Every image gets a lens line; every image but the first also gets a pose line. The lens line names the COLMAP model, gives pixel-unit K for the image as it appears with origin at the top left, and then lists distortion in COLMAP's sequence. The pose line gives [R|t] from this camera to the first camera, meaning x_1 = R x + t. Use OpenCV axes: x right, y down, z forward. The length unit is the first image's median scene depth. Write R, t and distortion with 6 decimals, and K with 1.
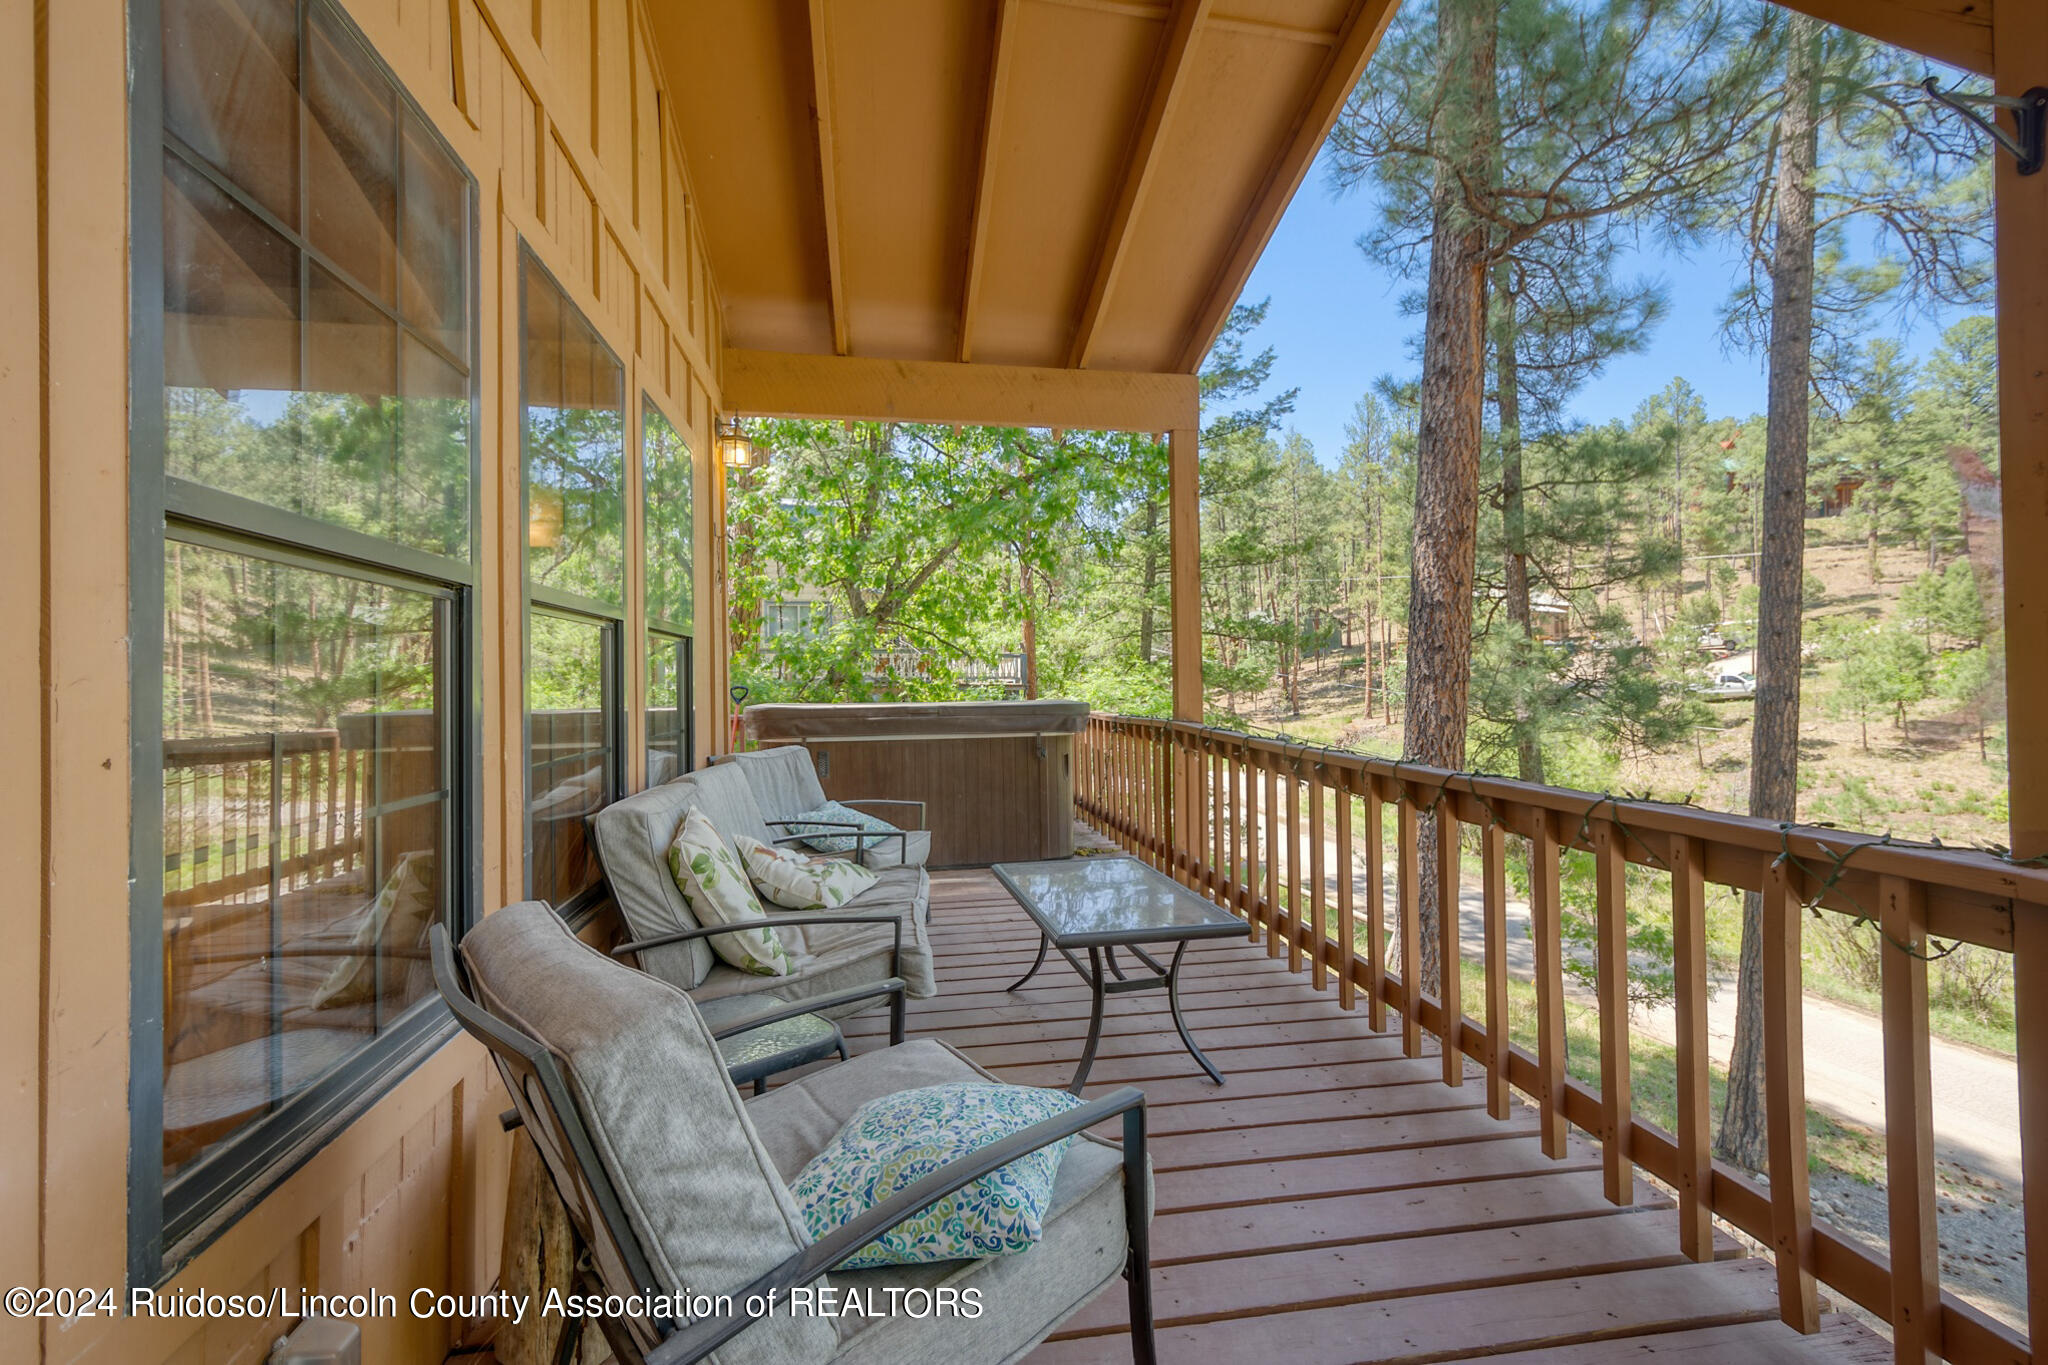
lens RADIAL K [[888.3, 0, 1047.3], [0, 888.3, 671.0], [0, 0, 1]] dist [0.013680, -0.005165]
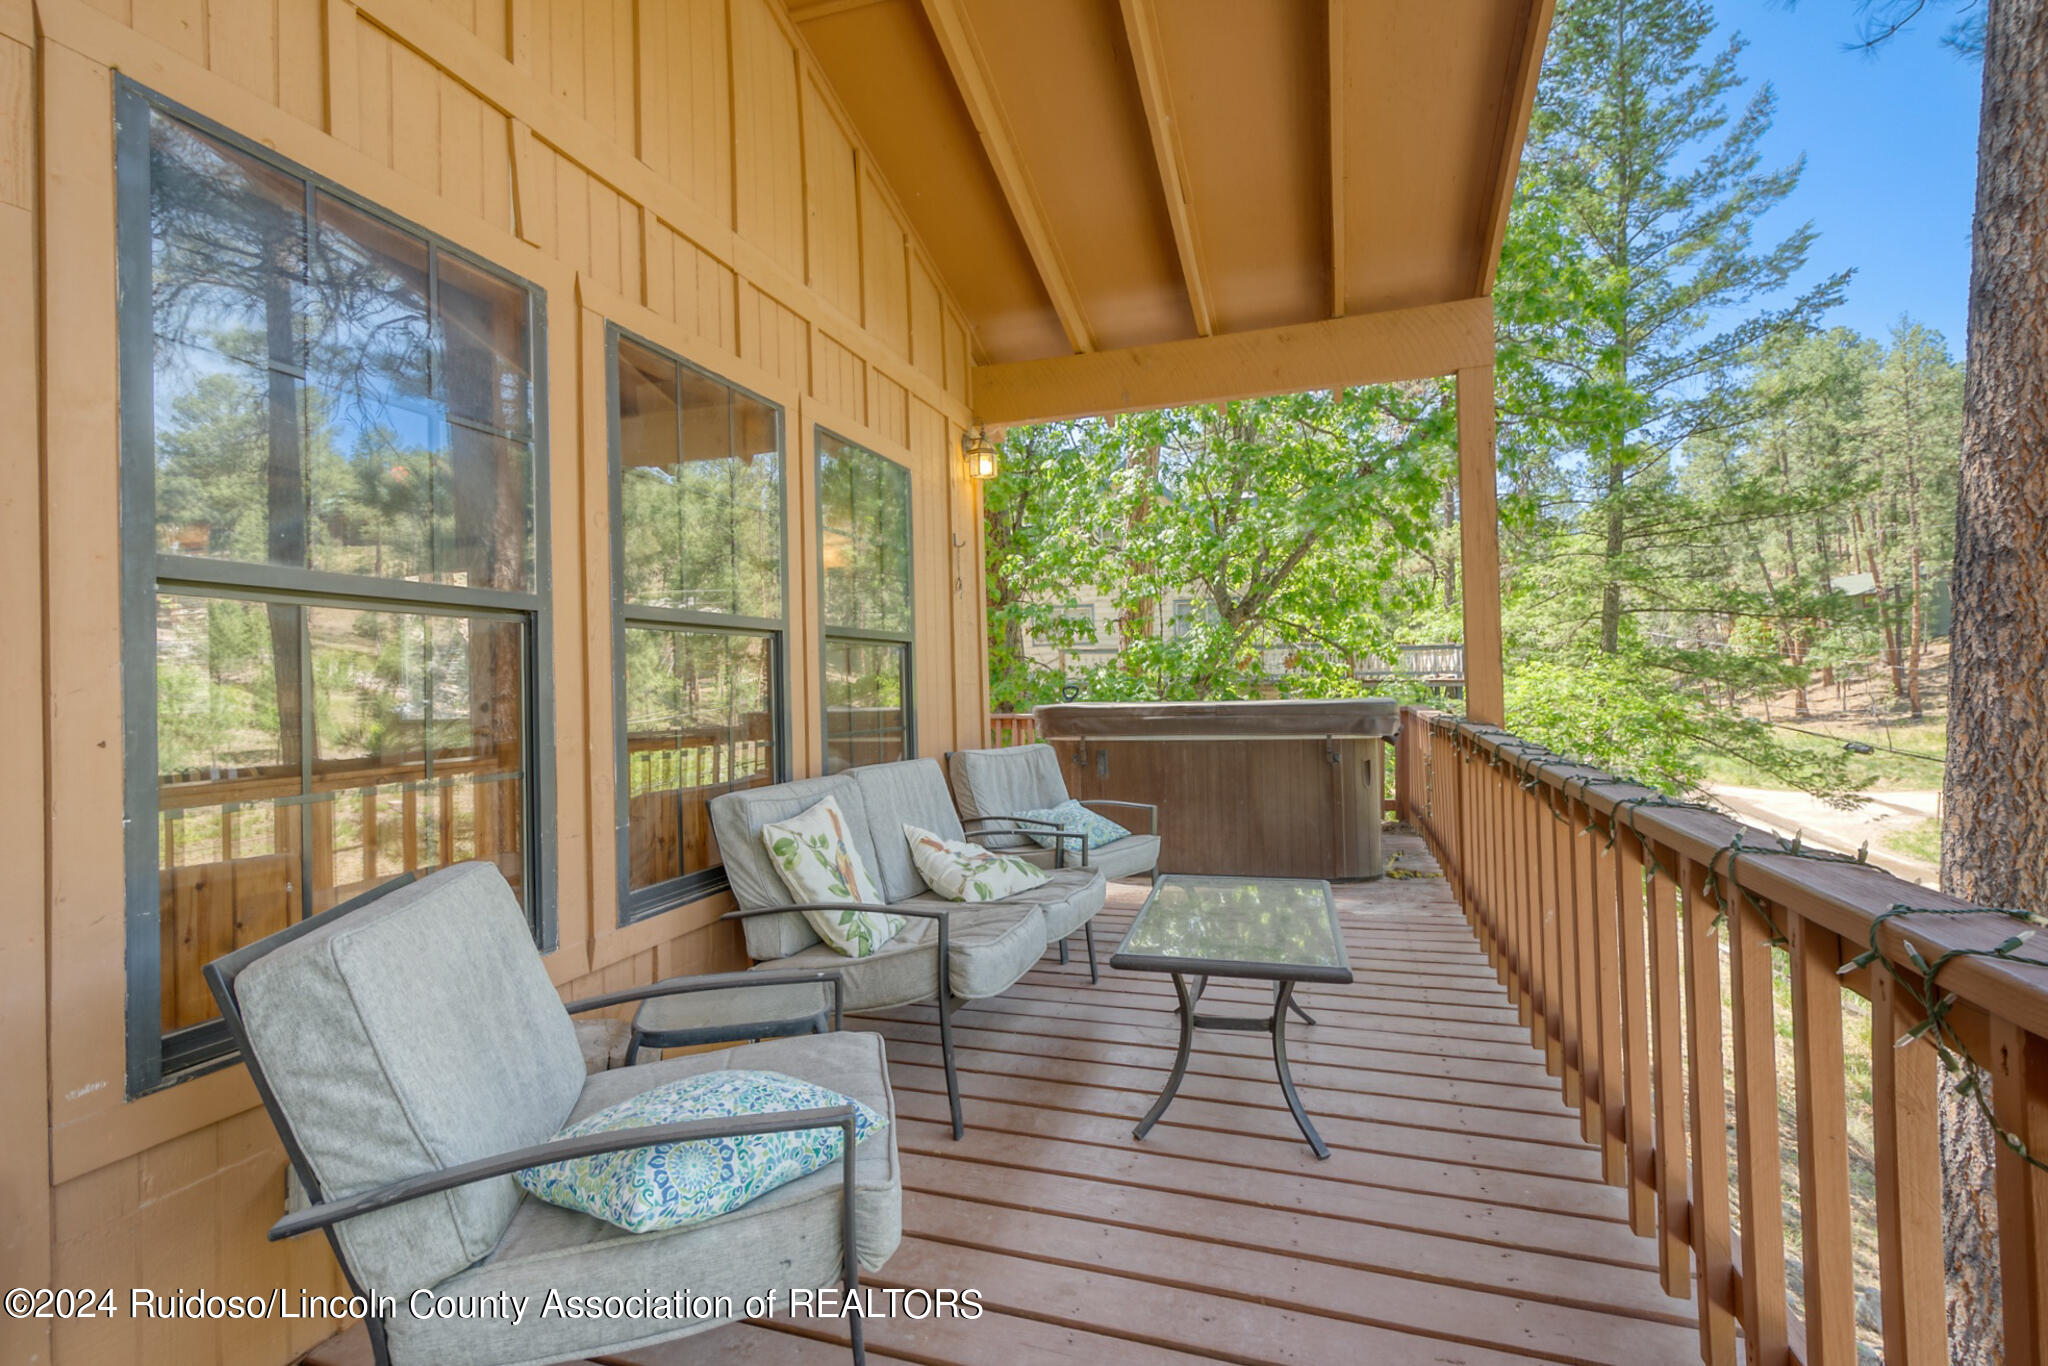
lens RADIAL K [[916.5, 0, 1018.9], [0, 916.5, 676.5], [0, 0, 1]] dist [0.006563, -0.000123]
pose [[0.880288, -0.015631, -0.474181, 0.204577], [0.019608, 0.999802, 0.003444, 0.002191], [0.474033, -0.012330, 0.880421, 0.063657]]
